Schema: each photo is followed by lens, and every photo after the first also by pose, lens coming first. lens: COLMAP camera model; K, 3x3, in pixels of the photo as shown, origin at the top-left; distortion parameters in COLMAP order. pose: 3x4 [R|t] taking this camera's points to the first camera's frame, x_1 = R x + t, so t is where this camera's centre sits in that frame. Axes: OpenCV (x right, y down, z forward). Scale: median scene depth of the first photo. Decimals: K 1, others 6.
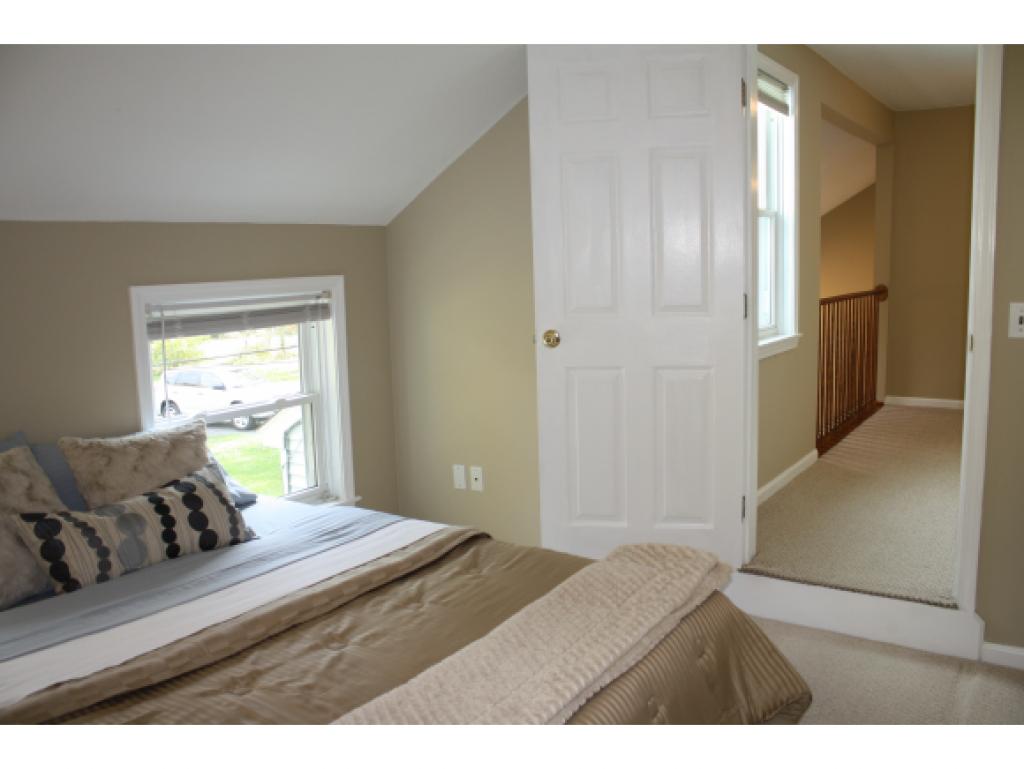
lens RADIAL K [[860.5, 0, 517.9], [0, 860.5, 383.8], [0, 0, 1]] dist [-0.178733, 0.167289]
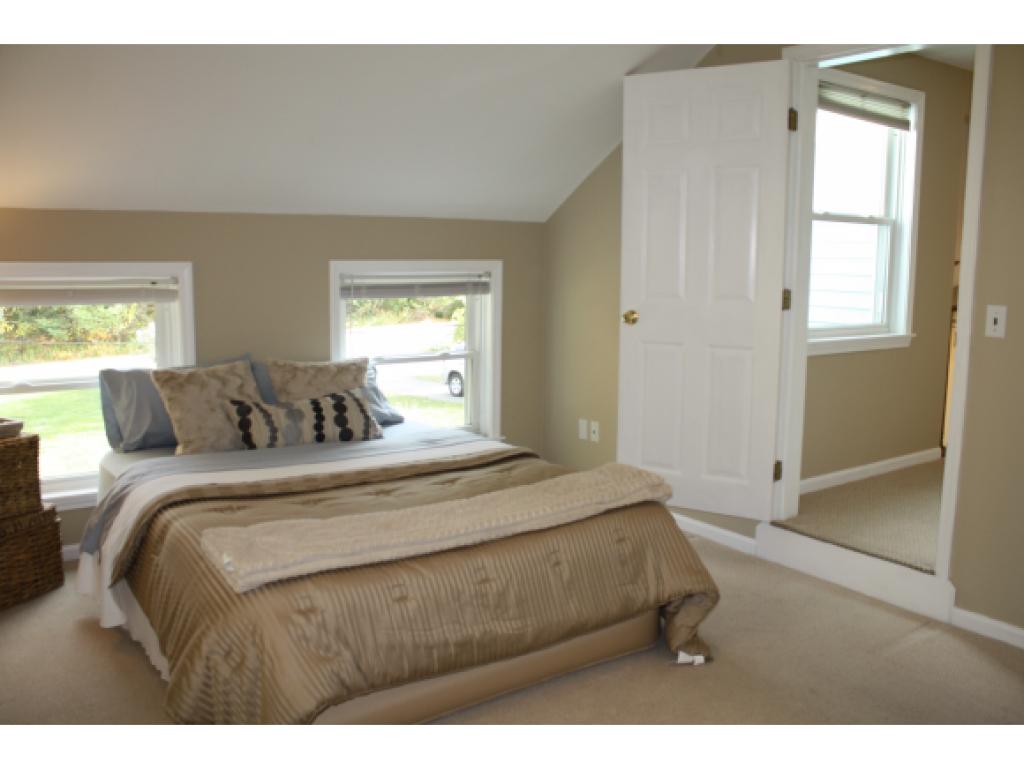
lens RADIAL K [[878.4, 0, 510.4], [0, 878.4, 352.8], [0, 0, 1]] dist [-0.137646, 0.004765]
pose [[0.932868, 0.075319, -0.352257, 0.411526], [-0.084768, 0.996335, -0.011454, 0.036042], [0.350104, 0.040545, 0.935833, -0.321337]]
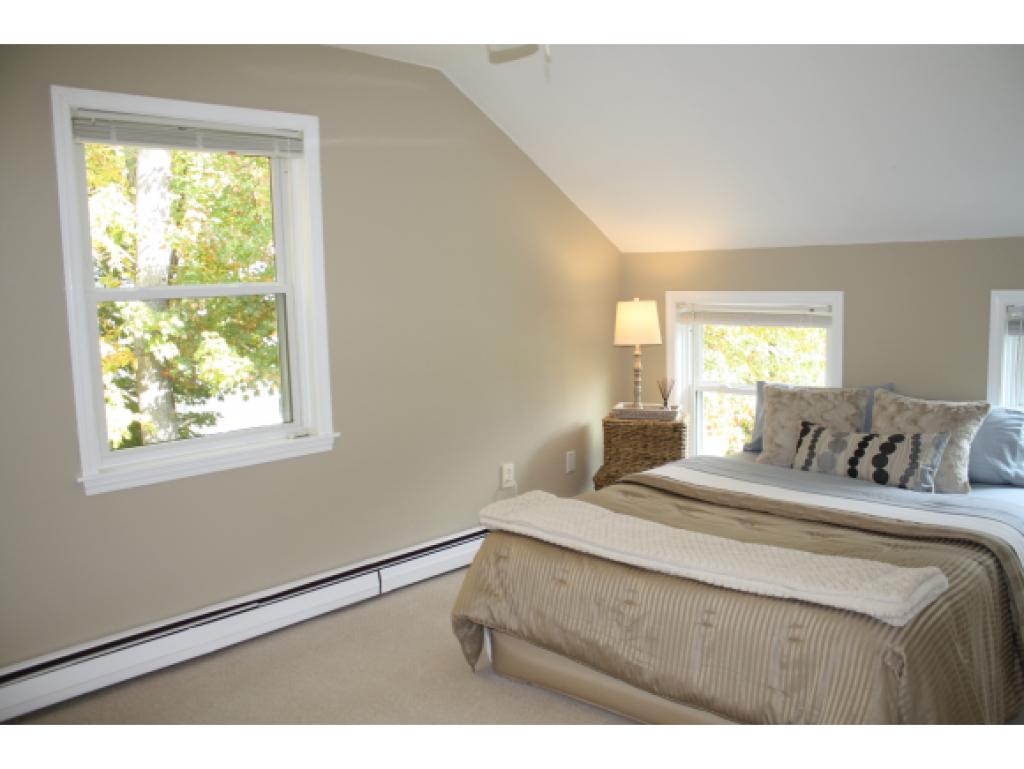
lens RADIAL K [[860.5, 0, 517.9], [0, 860.5, 383.8], [0, 0, 1]] dist [-0.178733, 0.167289]
pose [[-0.183894, 0.142611, -0.972546, 1.017466], [-0.112449, 0.979871, 0.164947, -0.117728], [0.976493, 0.139695, -0.164156, 0.605048]]
